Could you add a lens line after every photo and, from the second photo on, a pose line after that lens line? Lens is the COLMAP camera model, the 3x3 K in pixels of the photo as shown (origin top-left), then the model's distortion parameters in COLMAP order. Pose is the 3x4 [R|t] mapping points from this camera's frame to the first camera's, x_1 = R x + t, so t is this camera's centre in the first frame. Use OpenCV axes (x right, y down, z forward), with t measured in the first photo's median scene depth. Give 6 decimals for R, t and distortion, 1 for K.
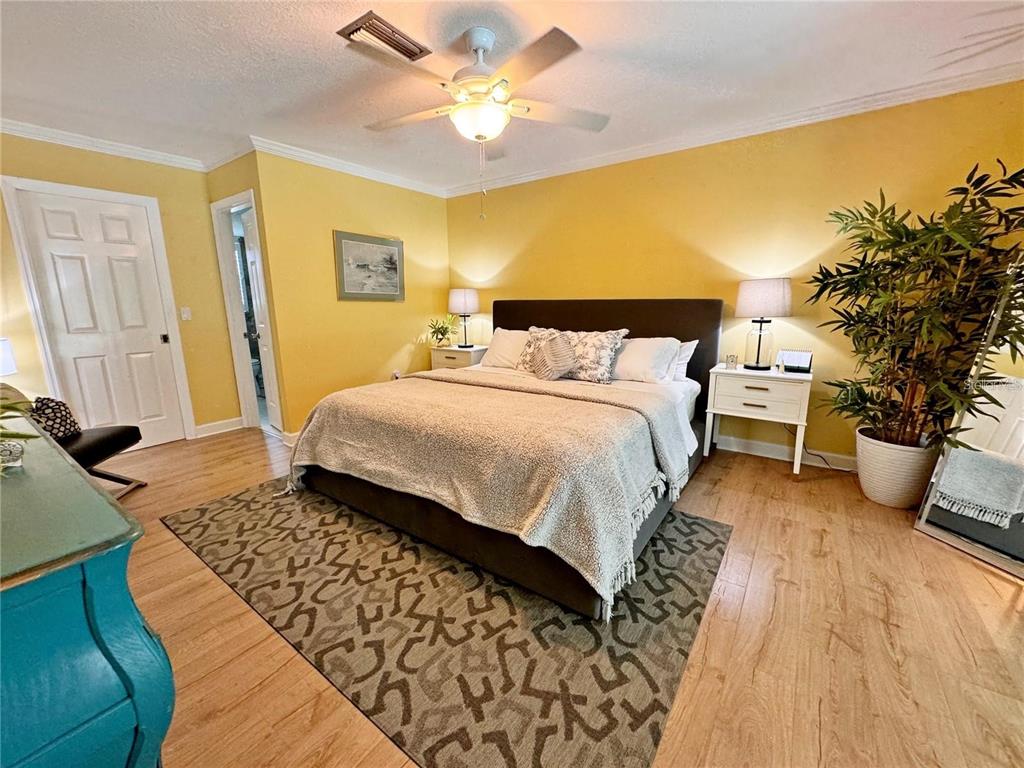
lens RADIAL K [[412.4, 0, 517.3], [0, 412.4, 385.3], [0, 0, 1]] dist [-0.002351, -0.000419]
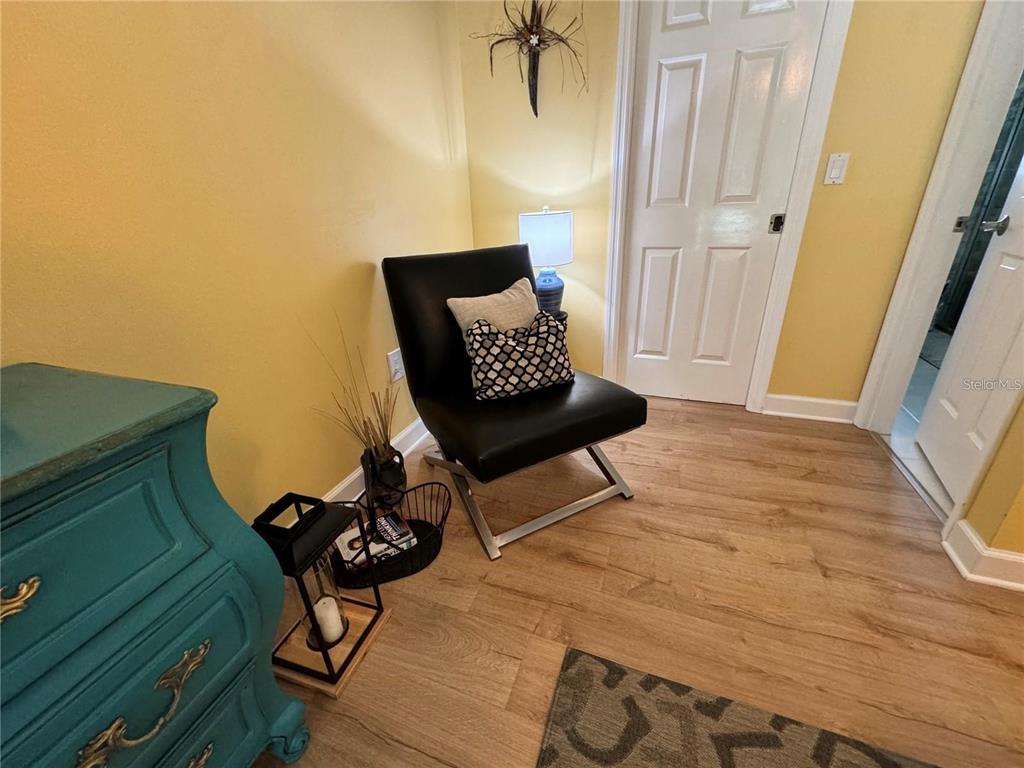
lens RADIAL K [[412.4, 0, 514.8], [0, 412.4, 389.5], [0, 0, 1]] dist [-0.002351, -0.000419]
pose [[0.265350, 0.379100, -0.886495, -0.461818], [-0.157122, 0.924166, 0.348180, -0.055235], [0.951264, 0.046898, 0.304792, 0.613928]]
